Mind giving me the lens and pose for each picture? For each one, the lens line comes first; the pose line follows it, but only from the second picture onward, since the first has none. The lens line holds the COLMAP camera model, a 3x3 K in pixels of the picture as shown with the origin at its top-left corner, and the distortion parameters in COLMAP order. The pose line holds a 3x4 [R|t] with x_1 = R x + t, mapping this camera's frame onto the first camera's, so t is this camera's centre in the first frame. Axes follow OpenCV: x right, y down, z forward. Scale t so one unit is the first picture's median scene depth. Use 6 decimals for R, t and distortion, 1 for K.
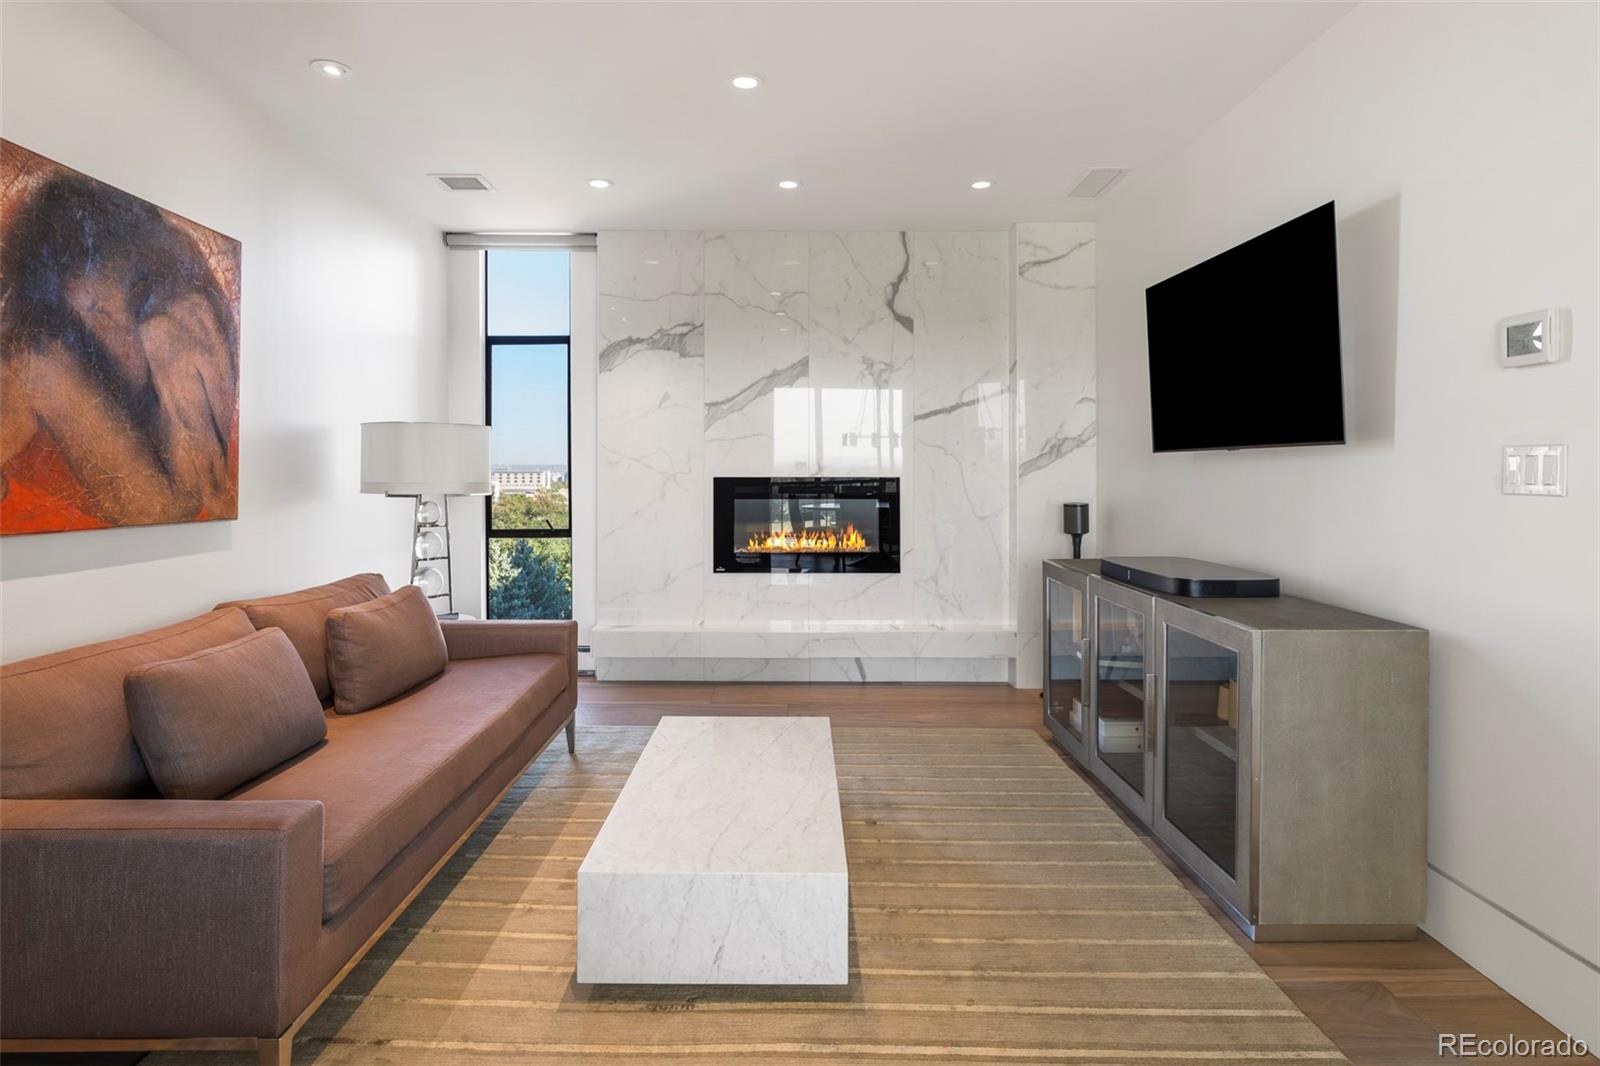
lens RADIAL K [[840.5, 0, 764.5], [0, 840.5, 476.8], [0, 0, 1]] dist [-0.002835, 0.002441]
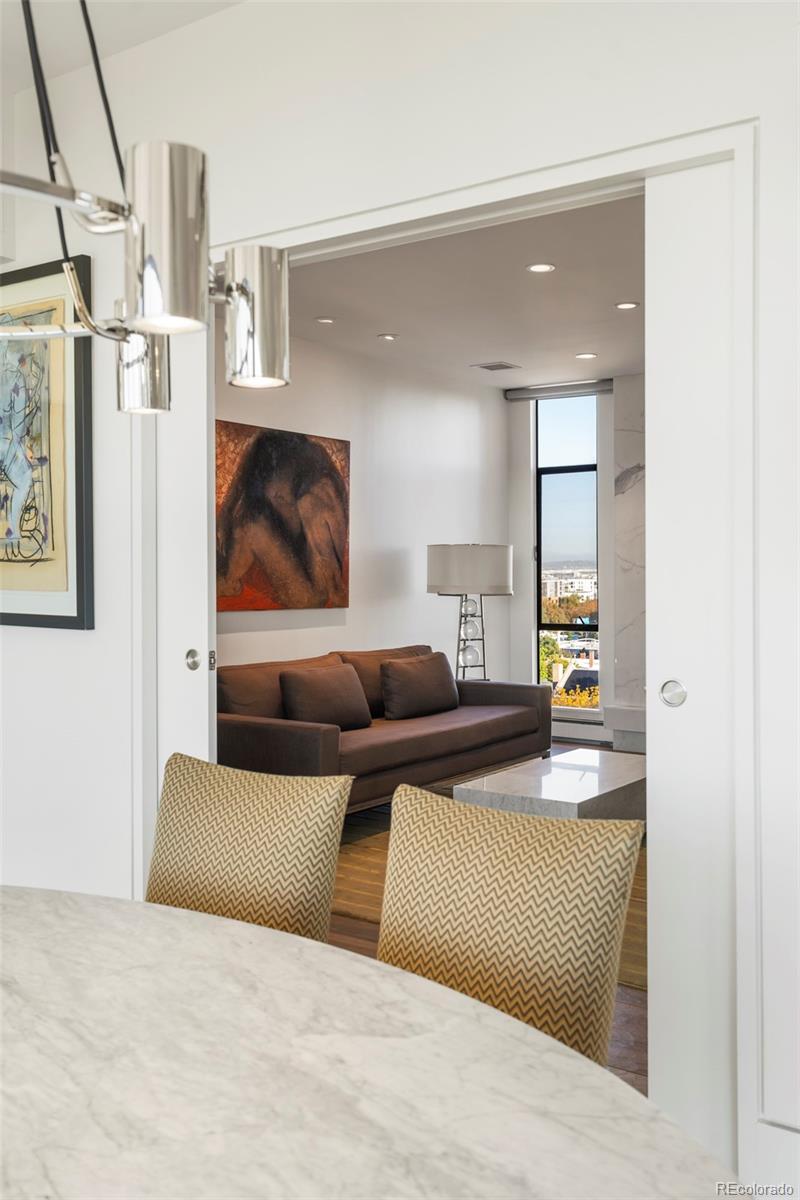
lens RADIAL K [[1091.6, 0, 398.9], [0, 1091.6, 592.3], [0, 0, 1]] dist [0.009746, 0.000000]
pose [[0.815518, 0.008221, -0.578673, 0.766645], [0.000381, 0.999891, 0.014743, -0.012419], [0.578731, -0.012244, 0.815426, -0.769513]]
